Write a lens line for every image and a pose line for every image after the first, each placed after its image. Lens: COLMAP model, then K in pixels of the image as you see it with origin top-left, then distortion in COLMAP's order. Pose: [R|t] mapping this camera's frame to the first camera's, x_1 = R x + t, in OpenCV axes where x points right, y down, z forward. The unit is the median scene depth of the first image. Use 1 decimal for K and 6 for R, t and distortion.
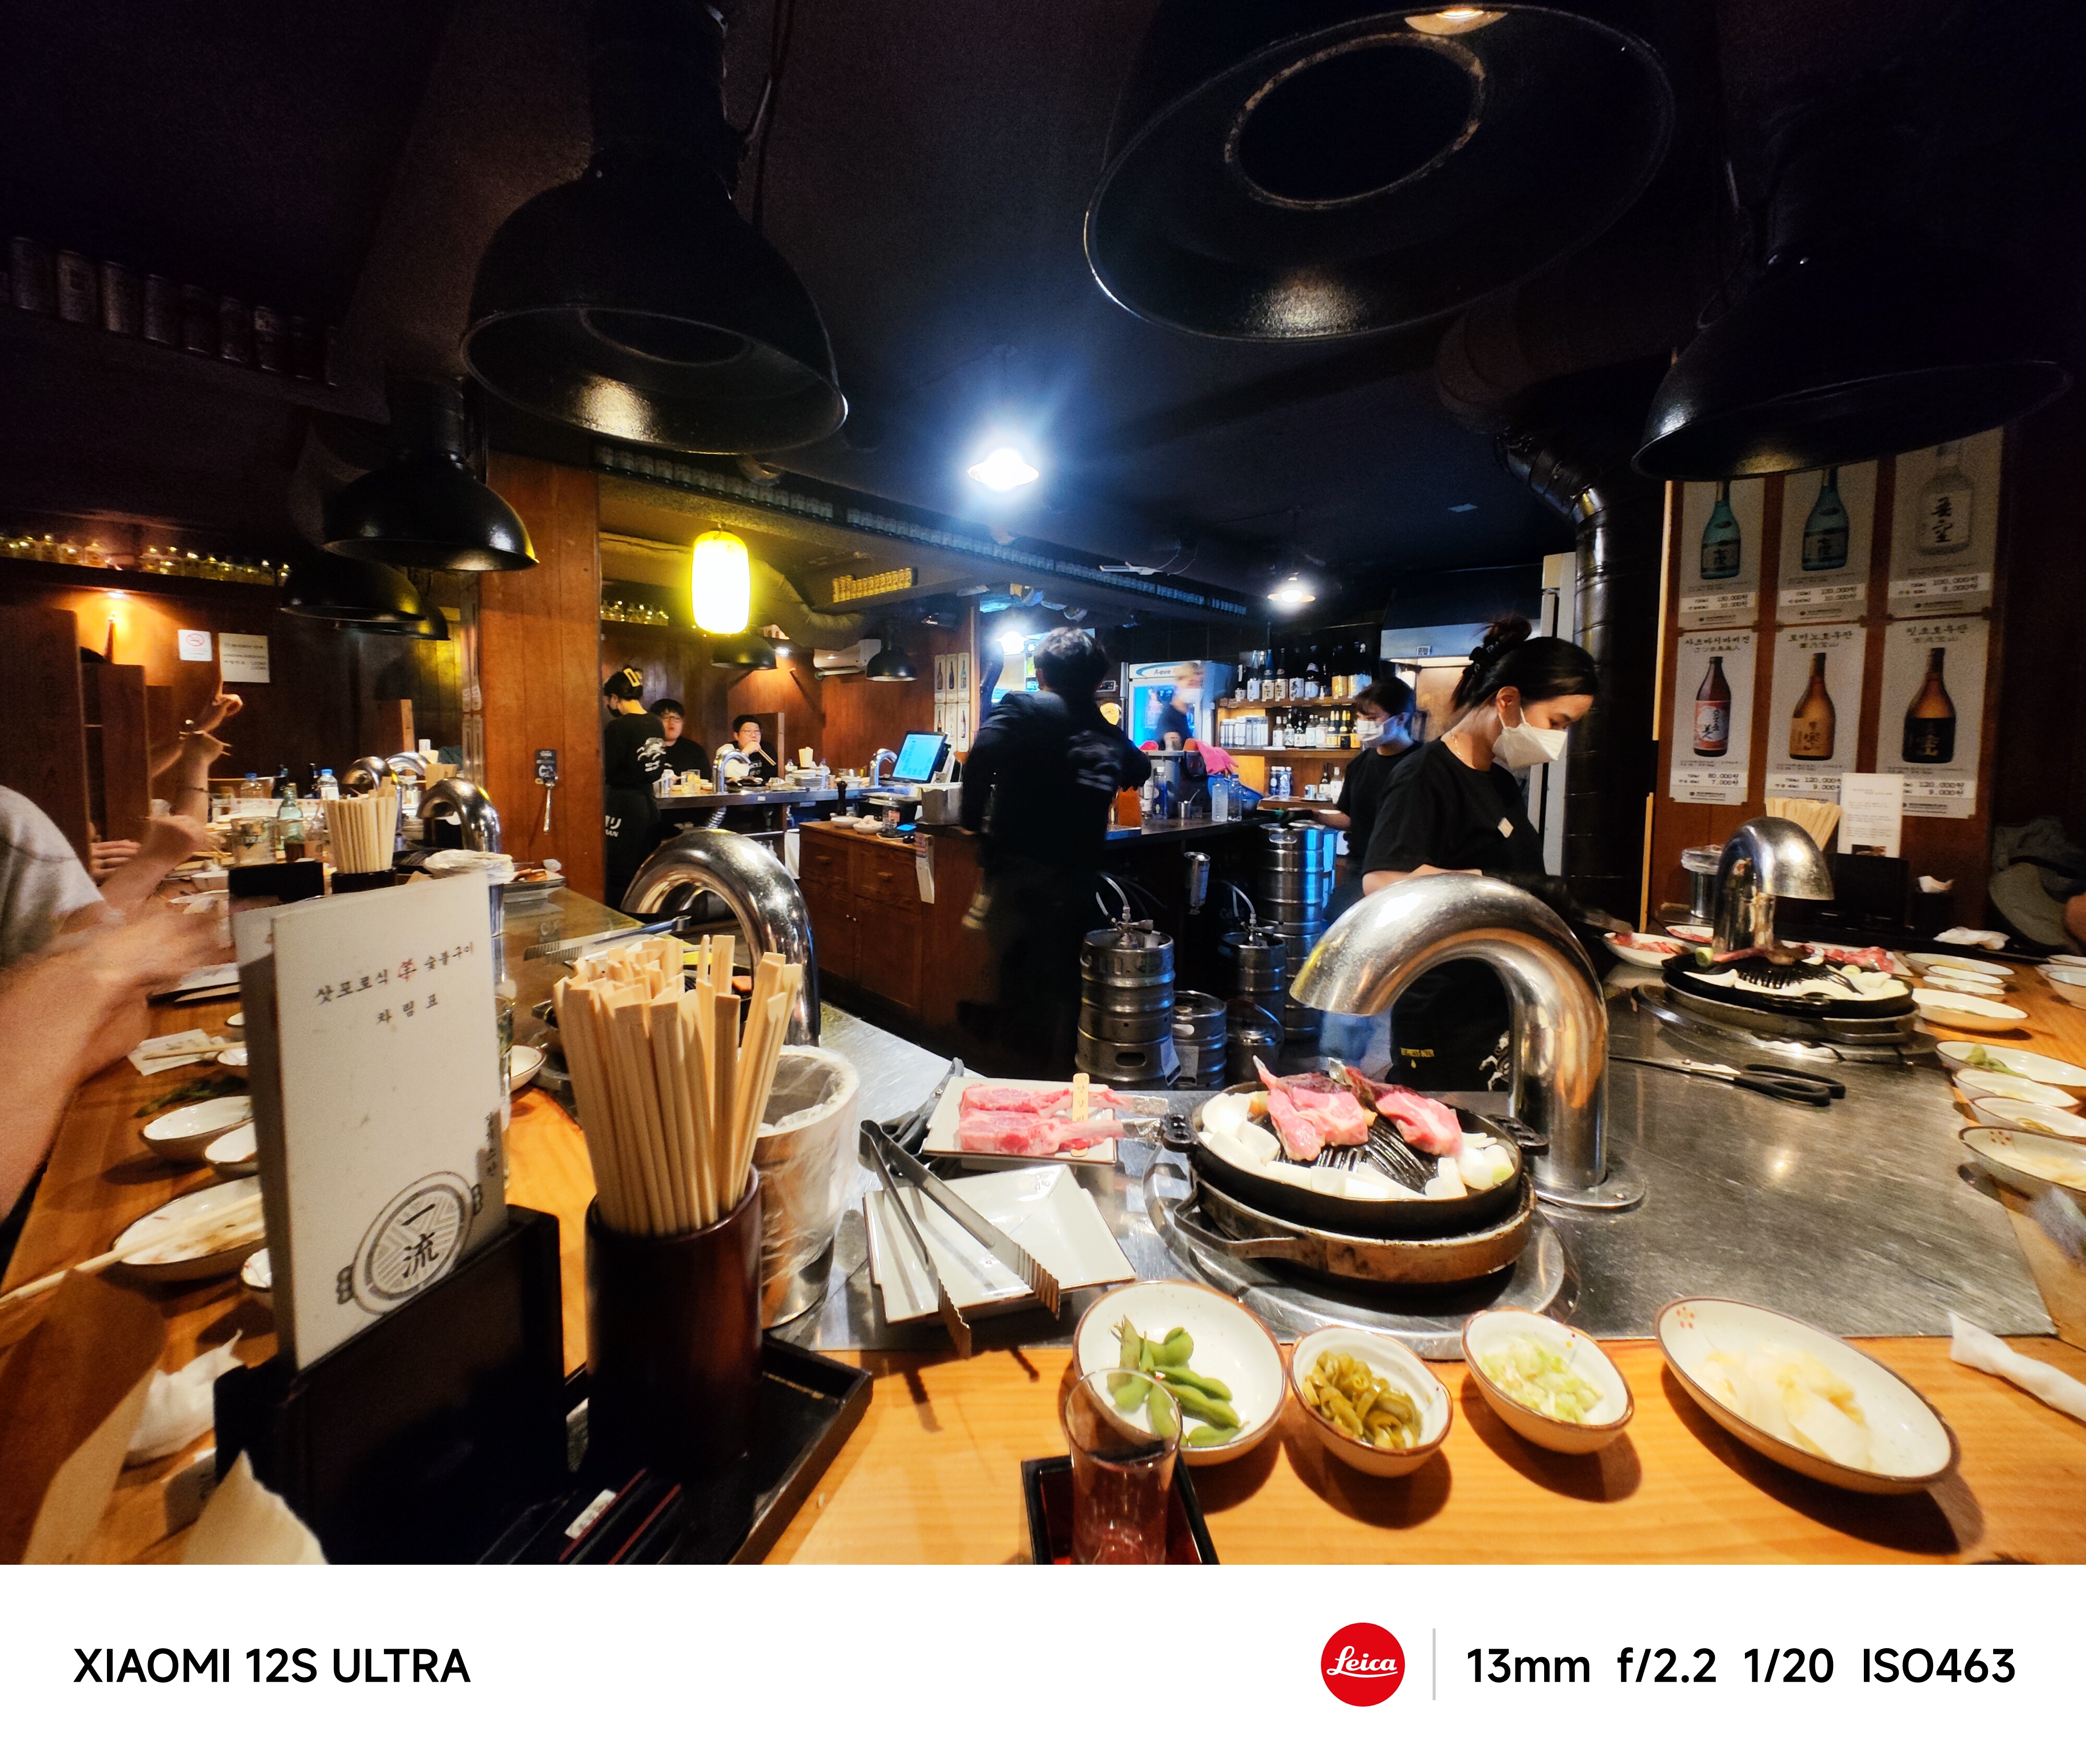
lens RADIAL K [[865.6, 0, 986.4], [0, 865.6, 879.3], [0, 0, 1]] dist [0.000103, -0.012145]
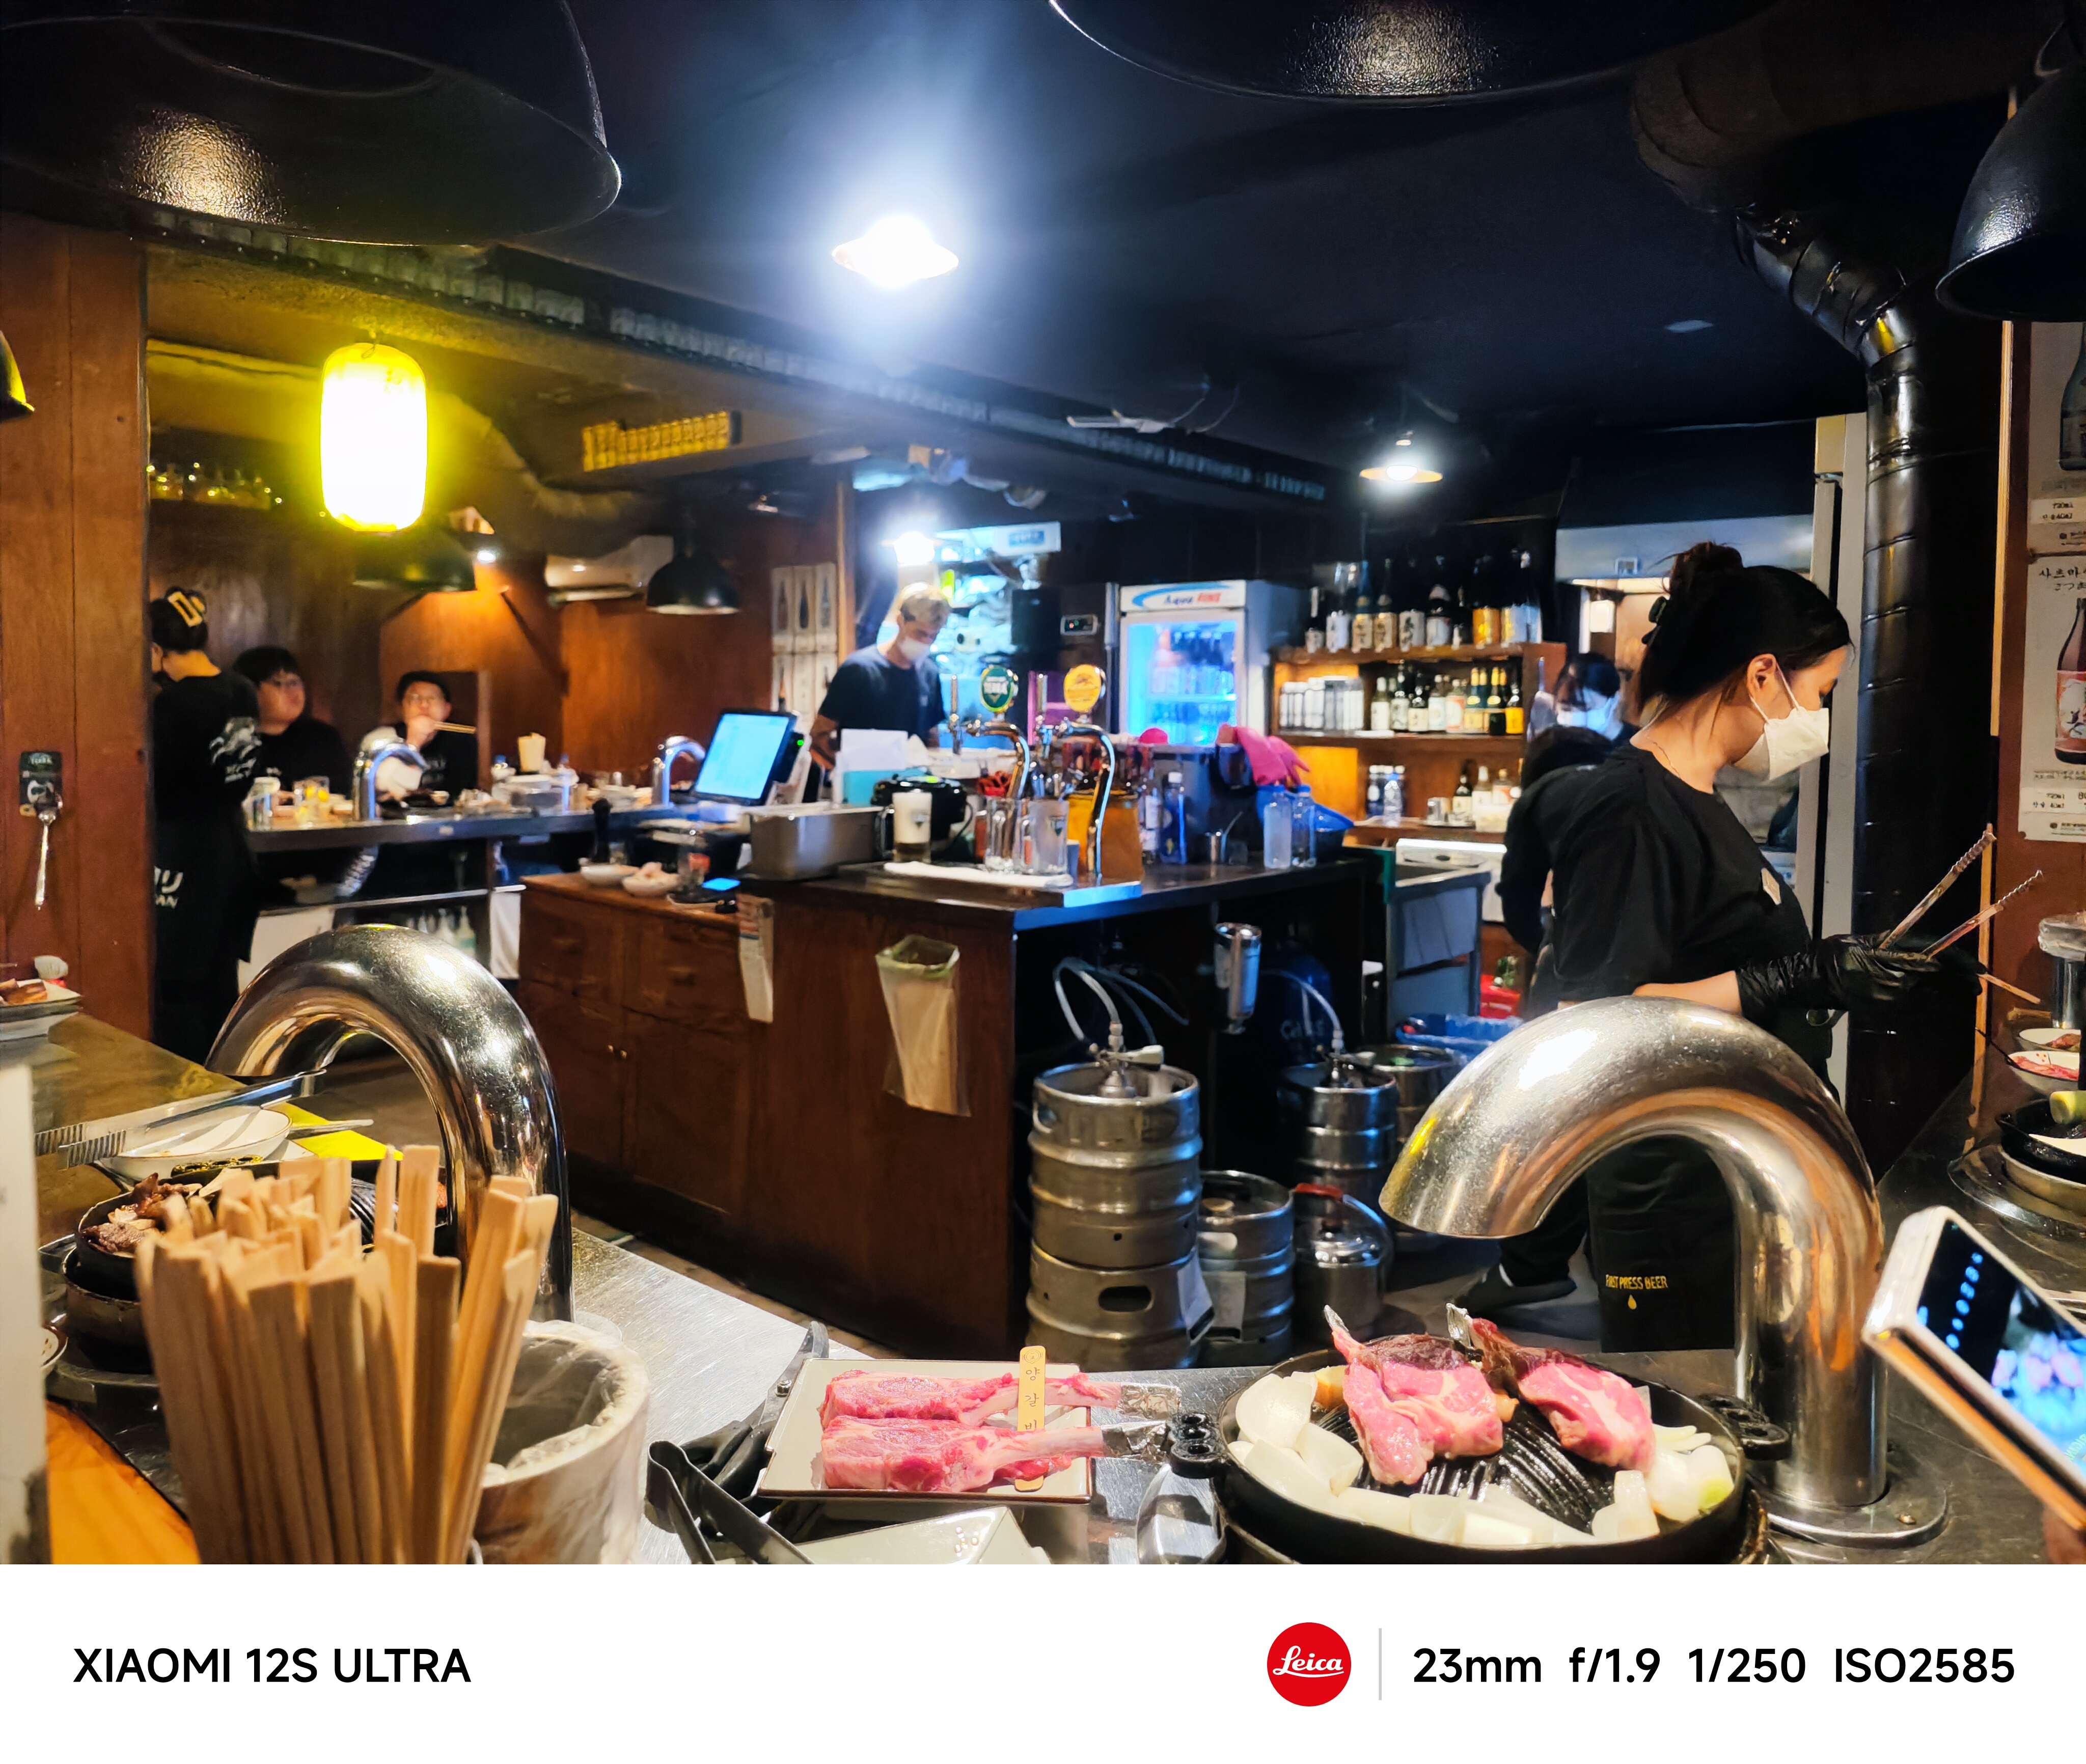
lens RADIAL K [[1821.5, 0, 1046.0], [0, 1821.5, 793.7], [0, 0, 1]] dist [0.042642, -0.126579]
pose [[0.994638, -0.001437, 0.103412, -0.006493], [0.003886, 0.999717, -0.023487, -0.093260], [-0.103349, 0.023762, 0.994361, -0.183862]]
